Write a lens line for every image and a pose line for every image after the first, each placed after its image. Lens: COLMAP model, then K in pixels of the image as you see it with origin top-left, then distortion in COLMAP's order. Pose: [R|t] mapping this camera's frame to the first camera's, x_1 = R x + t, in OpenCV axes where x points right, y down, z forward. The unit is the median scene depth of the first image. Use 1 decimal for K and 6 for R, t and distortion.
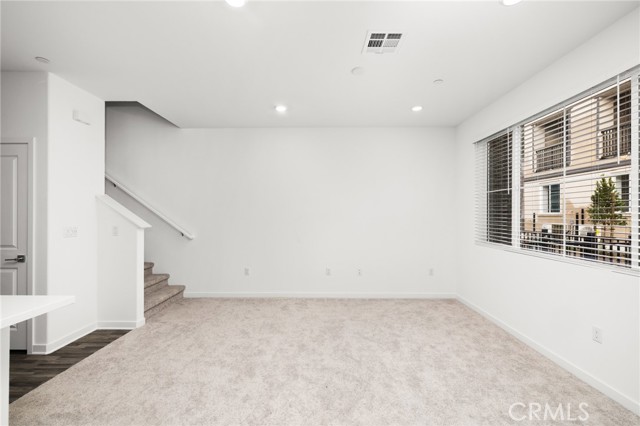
lens RADIAL K [[267.9, 0, 320.8], [0, 267.9, 213.5], [0, 0, 1]] dist [0.000692, 0.000207]
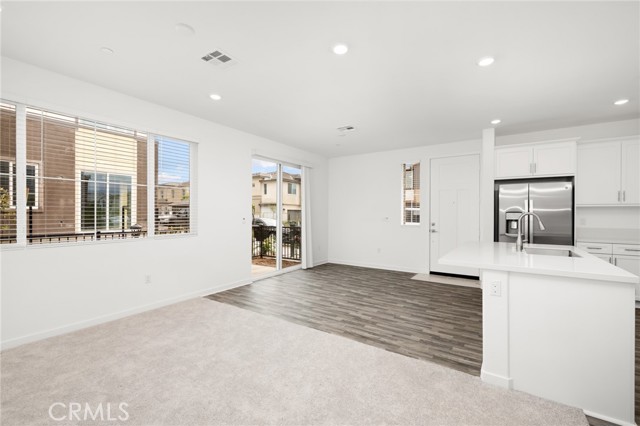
lens RADIAL K [[274.1, 0, 321.1], [0, 274.1, 213.8], [0, 0, 1]] dist [-0.000752, -0.000072]
pose [[-0.836450, -0.003002, 0.548035, -0.585035], [-0.005155, 0.999984, -0.002390, 0.025809], [-0.548018, -0.004824, -0.836452, 1.287918]]
